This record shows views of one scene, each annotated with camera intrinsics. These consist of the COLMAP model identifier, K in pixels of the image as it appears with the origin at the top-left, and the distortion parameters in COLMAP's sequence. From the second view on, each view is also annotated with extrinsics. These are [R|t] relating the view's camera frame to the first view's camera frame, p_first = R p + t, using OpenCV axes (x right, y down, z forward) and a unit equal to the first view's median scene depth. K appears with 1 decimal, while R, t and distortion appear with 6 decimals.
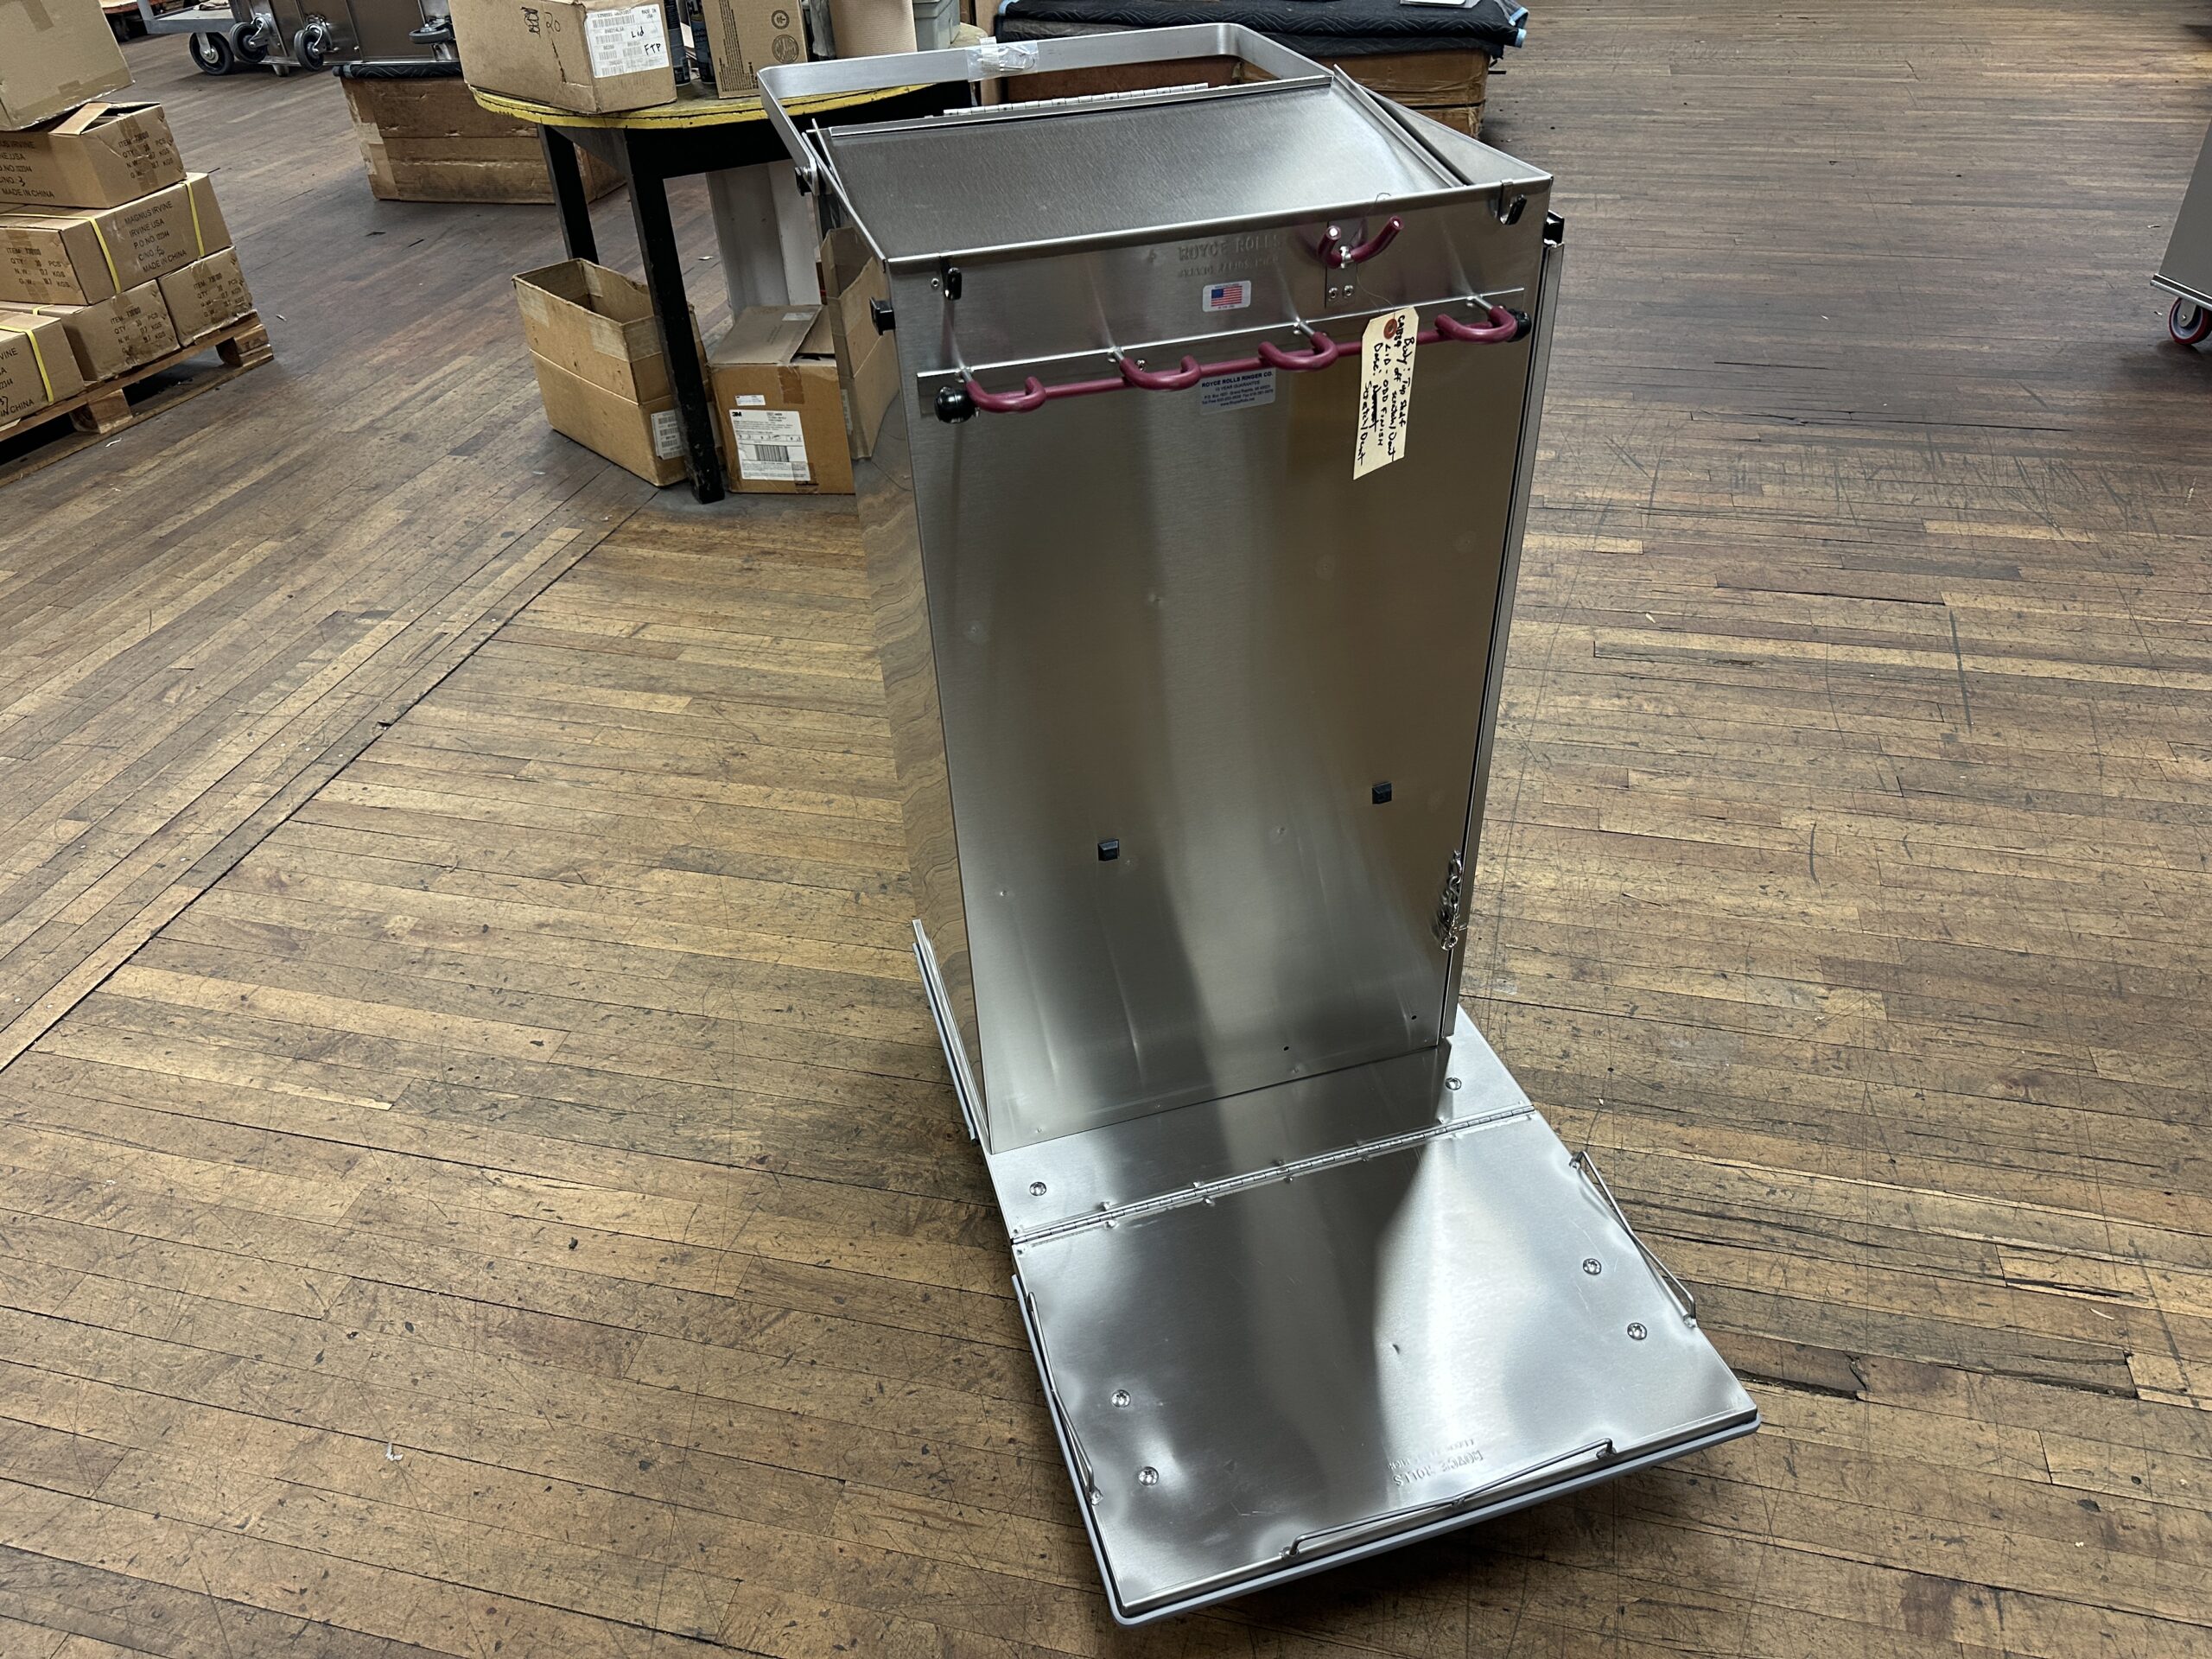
lens RADIAL K [[1576.0, 0, 1093.9], [0, 1576.0, 846.4], [0, 0, 1]] dist [0.017162, -0.027219]
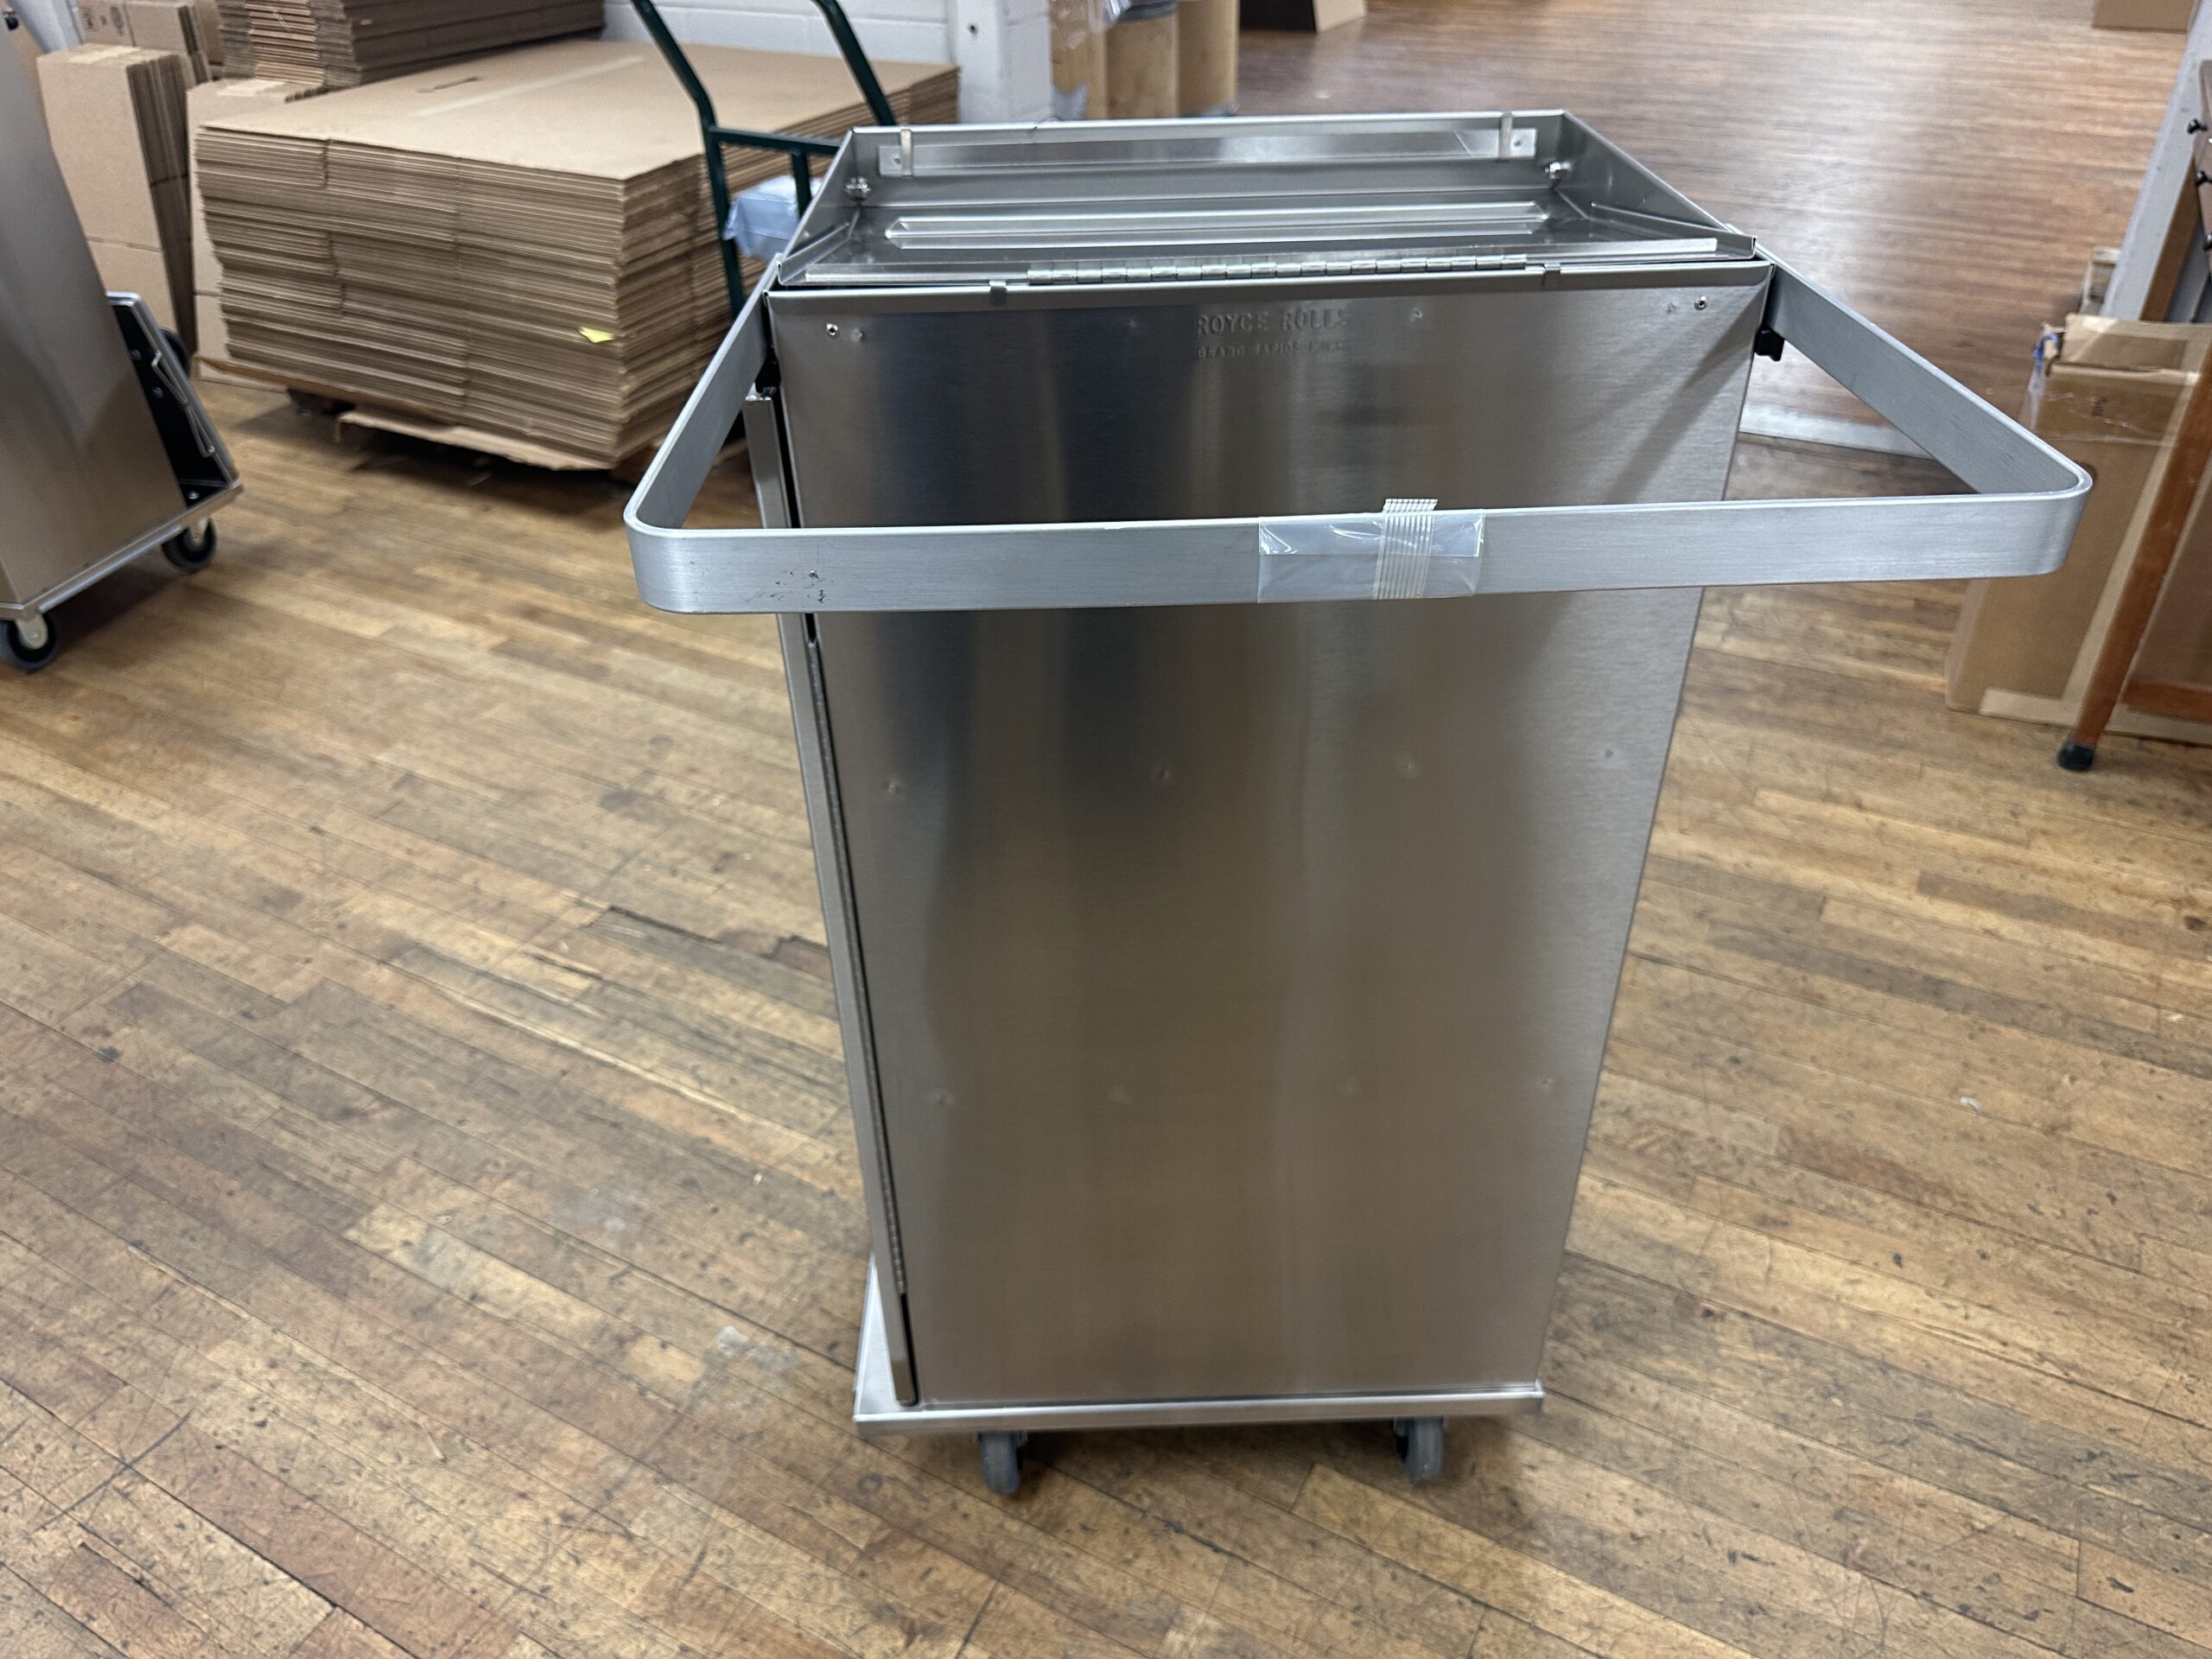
lens RADIAL K [[1576.0, 0, 1091.8], [0, 1576.0, 833.6], [0, 0, 1]] dist [0.017162, -0.027219]
pose [[-0.962047, -0.101522, 0.253294, -0.065416], [0.207051, 0.333050, 0.919895, -0.574729], [-0.177749, 0.937428, -0.299390, 0.842261]]
